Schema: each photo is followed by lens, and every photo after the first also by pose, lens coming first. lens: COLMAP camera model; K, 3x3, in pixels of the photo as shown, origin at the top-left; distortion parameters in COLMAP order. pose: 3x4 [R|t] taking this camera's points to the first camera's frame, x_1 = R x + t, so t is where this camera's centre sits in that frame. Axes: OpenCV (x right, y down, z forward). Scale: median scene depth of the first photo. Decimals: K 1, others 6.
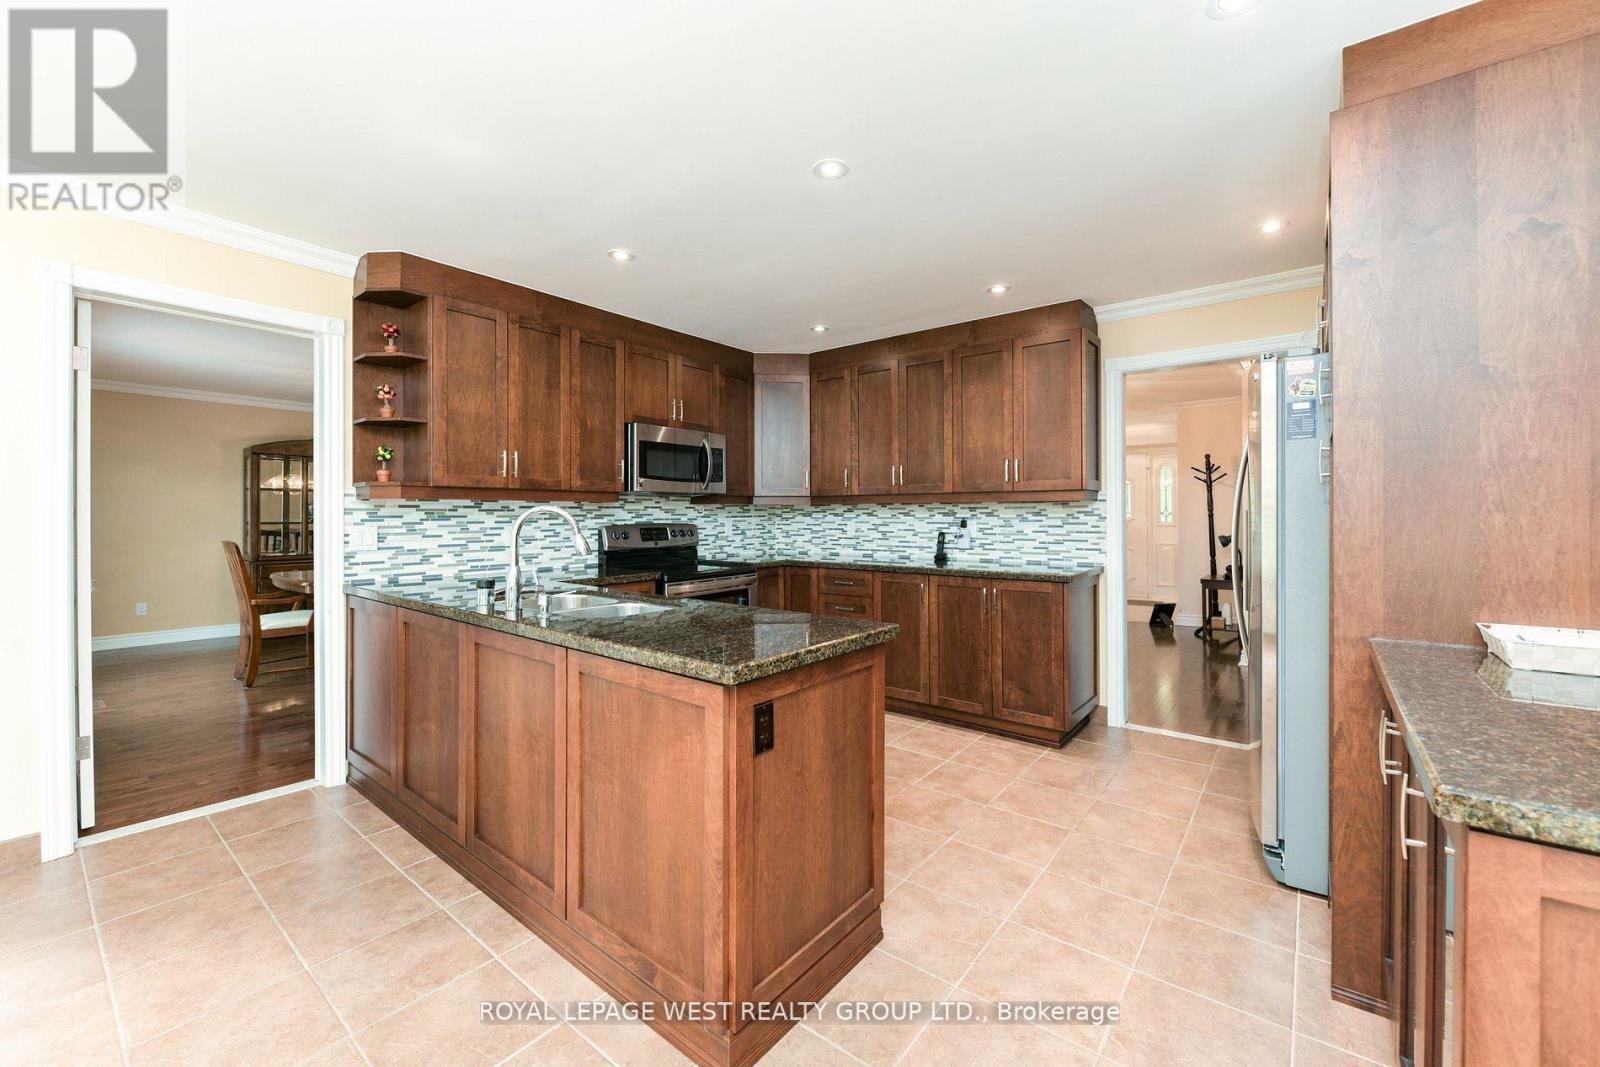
lens RADIAL K [[641.0, 0, 794.7], [0, 641.0, 521.9], [0, 0, 1]] dist [-0.000074, -0.000063]
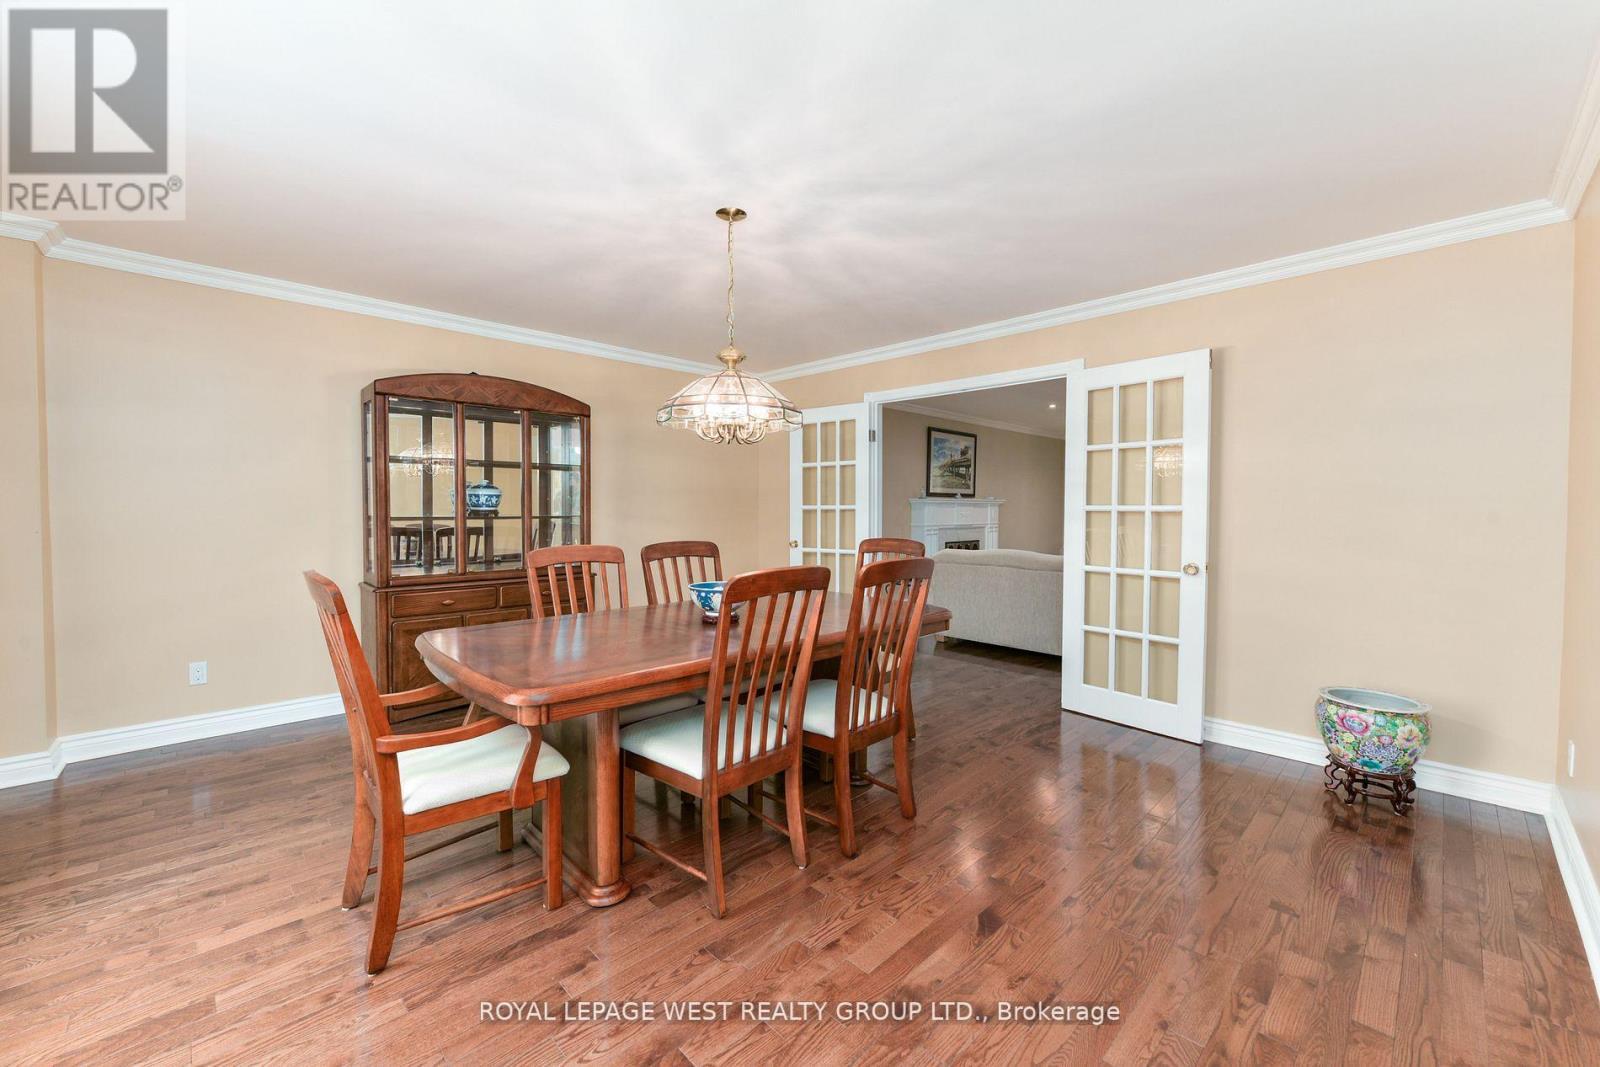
lens RADIAL K [[641.0, 0, 796.0], [0, 641.0, 529.9], [0, 0, 1]] dist [-0.000074, -0.000063]
pose [[0.992783, 0.005667, -0.119794, -0.397805], [-0.002431, 0.999629, 0.027143, -0.003594], [0.119904, -0.026656, 0.992428, 0.466226]]
